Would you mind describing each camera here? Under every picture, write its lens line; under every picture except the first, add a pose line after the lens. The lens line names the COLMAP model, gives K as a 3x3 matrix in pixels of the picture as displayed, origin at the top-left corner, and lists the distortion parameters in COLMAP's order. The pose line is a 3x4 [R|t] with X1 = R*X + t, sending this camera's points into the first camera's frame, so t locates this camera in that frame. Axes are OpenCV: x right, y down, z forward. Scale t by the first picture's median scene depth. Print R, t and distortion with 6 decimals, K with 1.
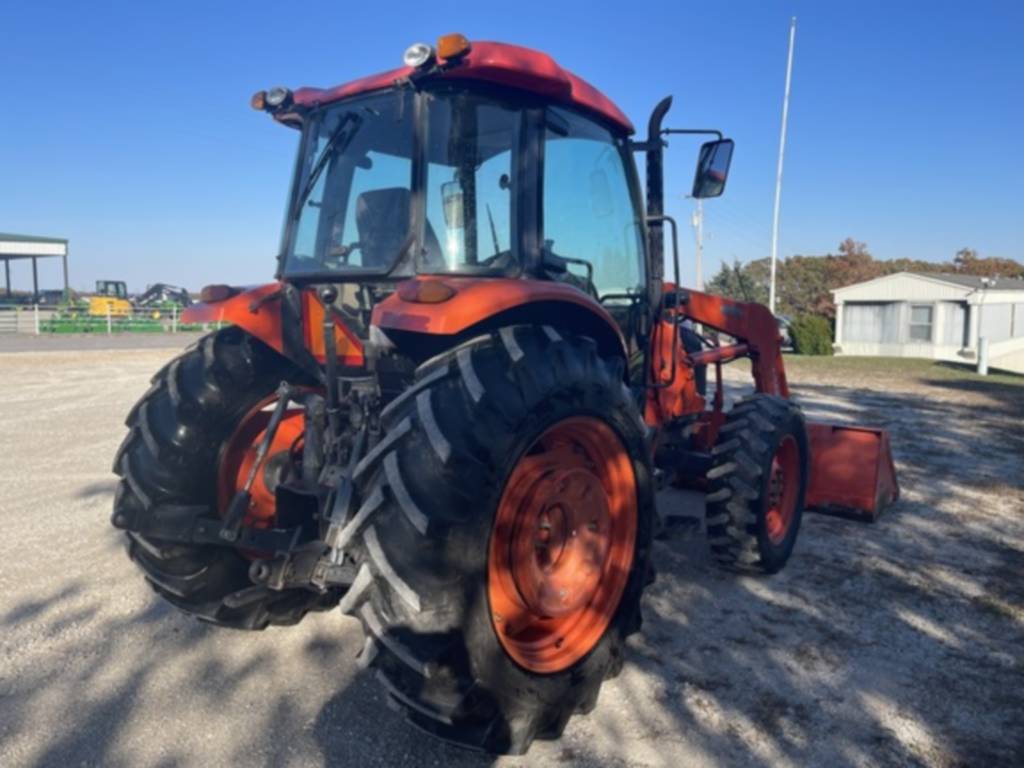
lens RADIAL K [[768.6, 0, 507.1], [0, 768.6, 383.0], [0, 0, 1]] dist [0.051603, -0.065733]
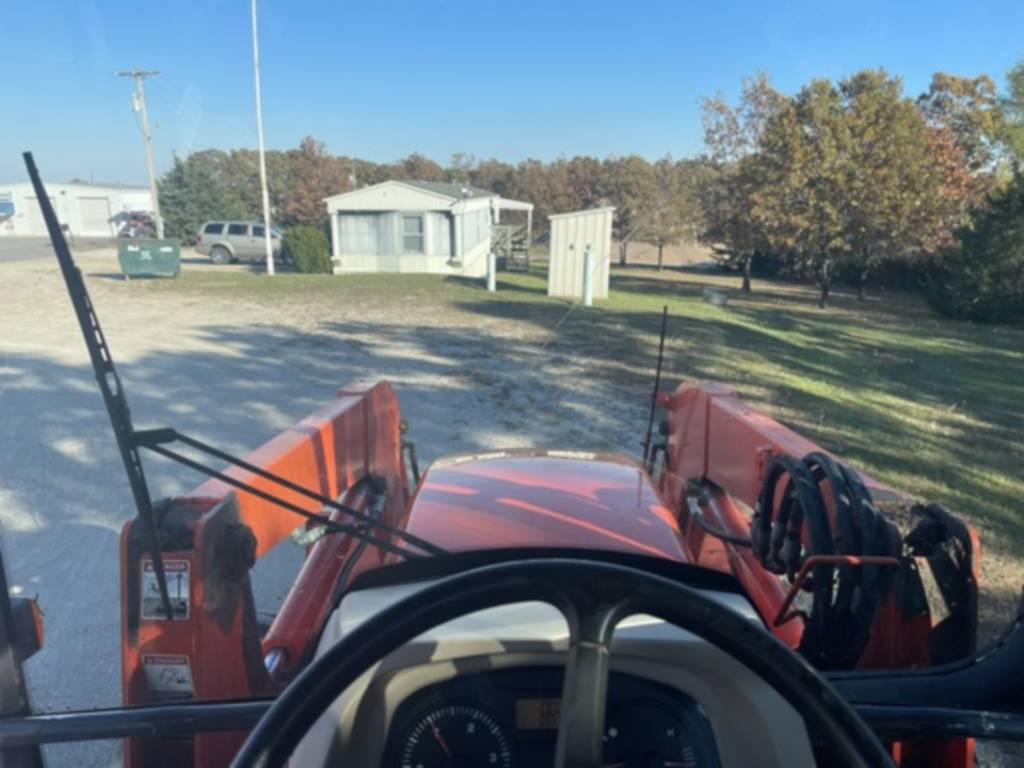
lens RADIAL K [[768.6, 0, 518.0], [0, 768.6, 383.4], [0, 0, 1]] dist [0.051603, -0.065733]
pose [[0.771212, -0.148841, 0.618933, -0.005690], [0.065465, 0.985670, 0.155462, -0.030259], [-0.633203, -0.079376, 0.769905, 0.125335]]
